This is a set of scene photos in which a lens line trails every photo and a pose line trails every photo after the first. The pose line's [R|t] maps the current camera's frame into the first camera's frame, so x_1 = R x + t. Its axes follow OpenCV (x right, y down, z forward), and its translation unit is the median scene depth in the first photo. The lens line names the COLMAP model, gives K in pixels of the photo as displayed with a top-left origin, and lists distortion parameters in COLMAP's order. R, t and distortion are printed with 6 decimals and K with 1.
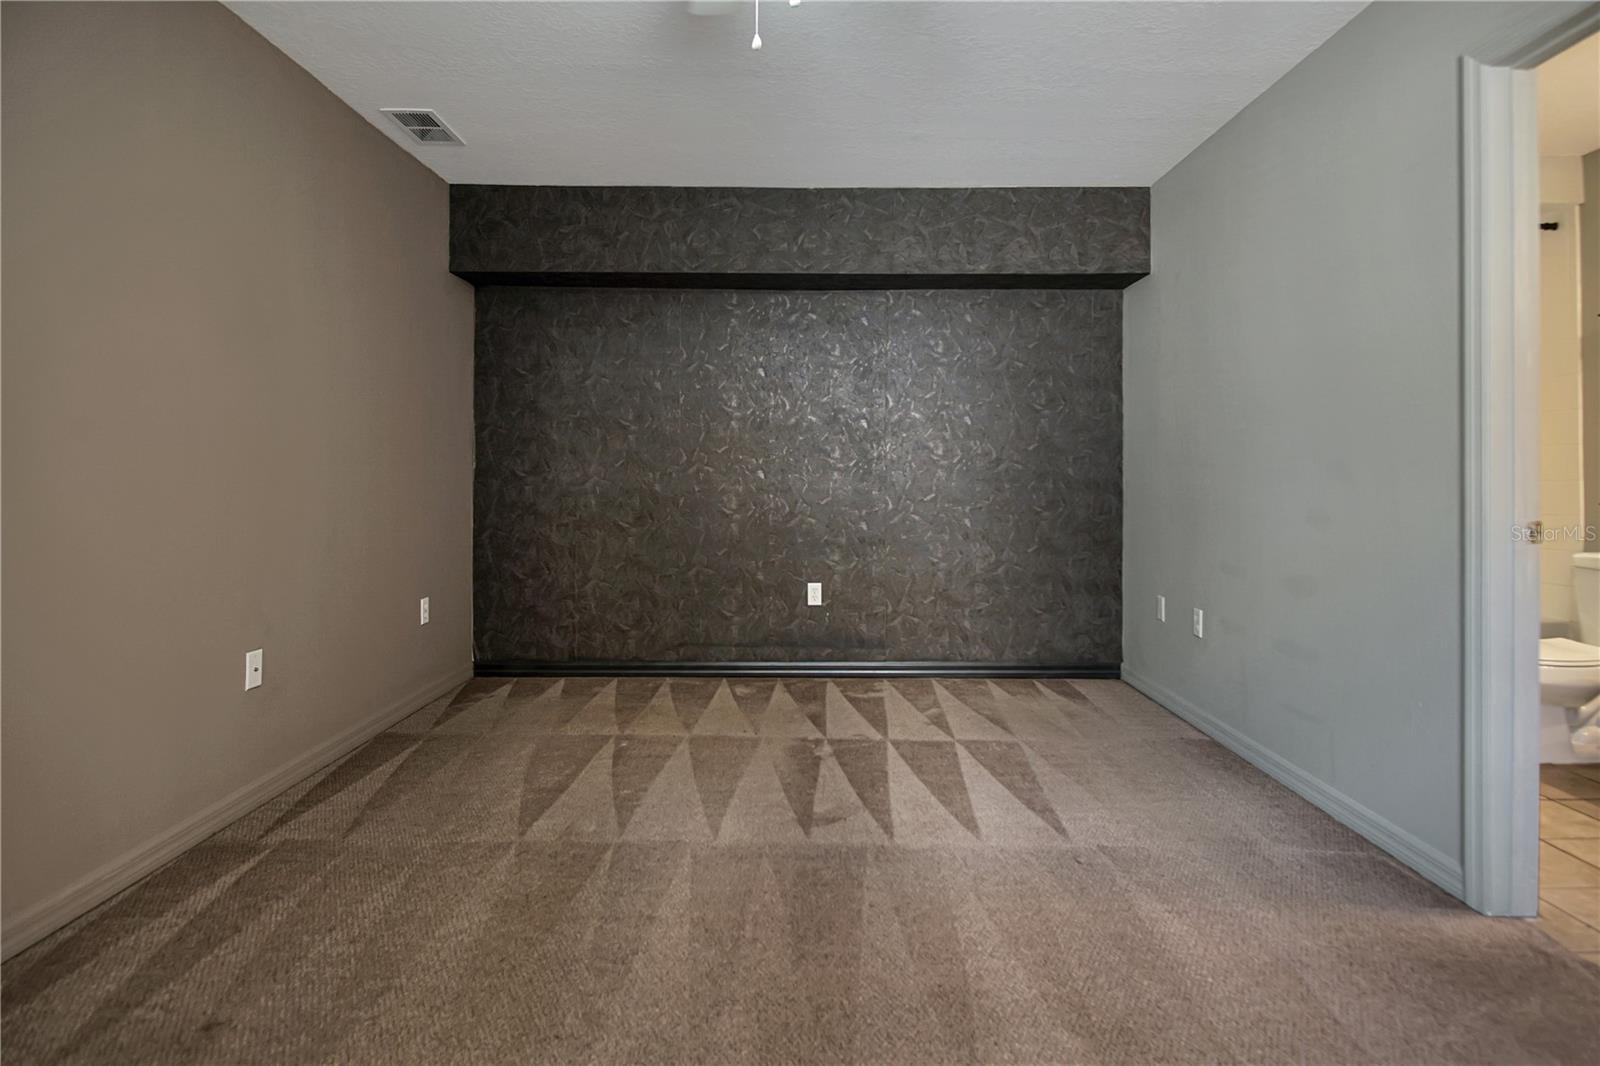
lens RADIAL K [[879.6, 0, 799.8], [0, 879.6, 465.5], [0, 0, 1]] dist [-0.001460, -0.002533]
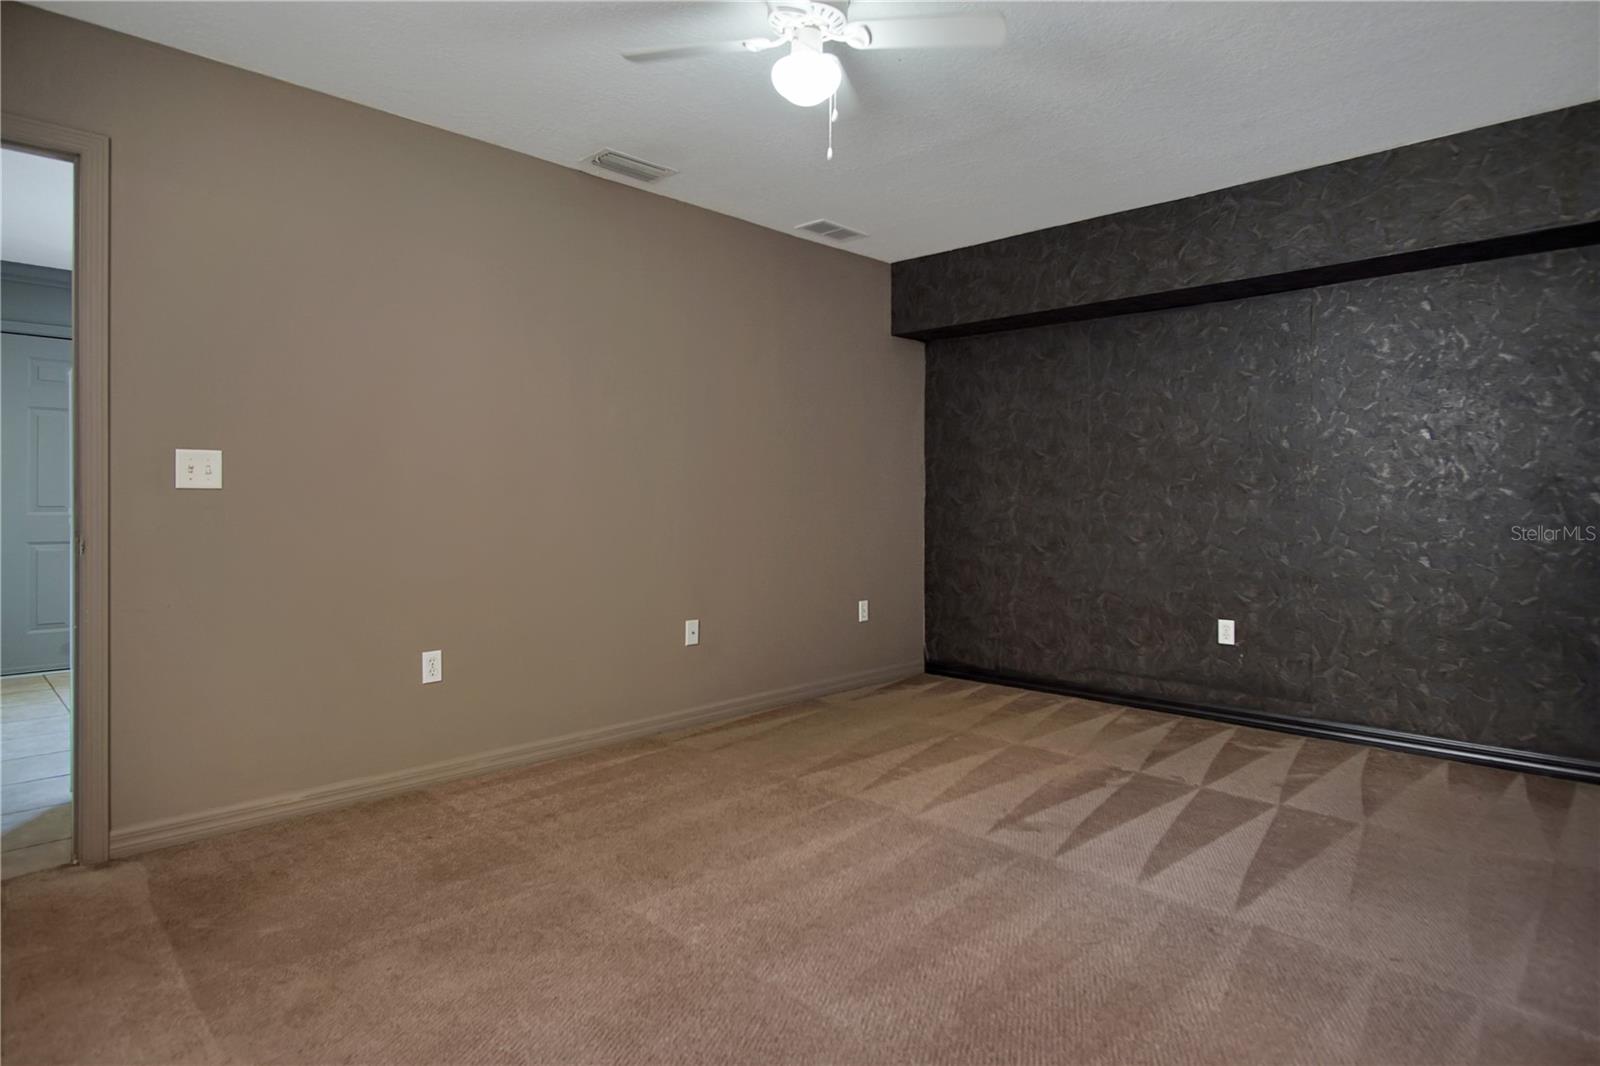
lens RADIAL K [[896.7, 0, 803.9], [0, 896.7, 499.7], [0, 0, 1]] dist [0.001375, -0.001550]
pose [[0.717226, -0.002109, -0.696838, 0.378719], [0.009741, 0.999928, 0.006999, -0.003033], [0.696773, -0.011808, 0.717195, 0.023983]]
